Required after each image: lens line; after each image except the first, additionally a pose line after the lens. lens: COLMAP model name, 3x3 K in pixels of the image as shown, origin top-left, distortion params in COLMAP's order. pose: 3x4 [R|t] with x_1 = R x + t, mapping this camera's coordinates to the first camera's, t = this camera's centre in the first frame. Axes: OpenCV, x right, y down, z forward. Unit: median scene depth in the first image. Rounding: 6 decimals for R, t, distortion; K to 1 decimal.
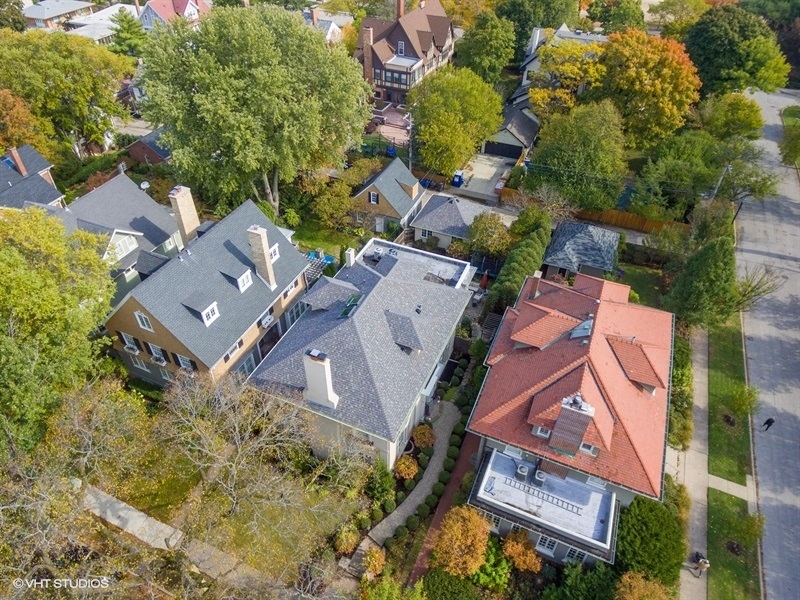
lens RADIAL K [[519.5, 0, 397.9], [0, 519.5, 295.2], [0, 0, 1]] dist [0.050632, -0.059060]
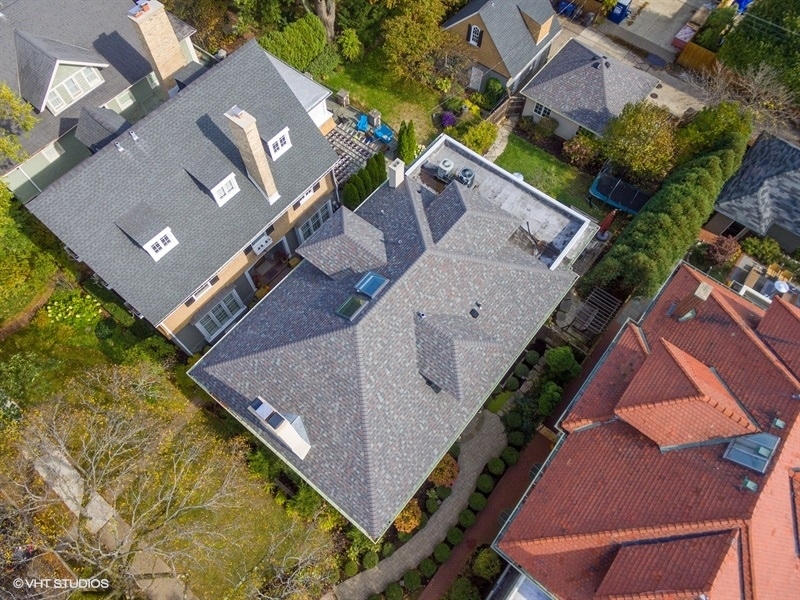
lens RADIAL K [[519.5, 0, 392.4], [0, 519.5, 296.2], [0, 0, 1]] dist [0.050632, -0.059060]
pose [[0.963689, 0.235592, -0.125698, 0.014574], [-0.168699, 0.902045, 0.397310, -0.164724], [0.206988, -0.361678, 0.909035, 0.337059]]
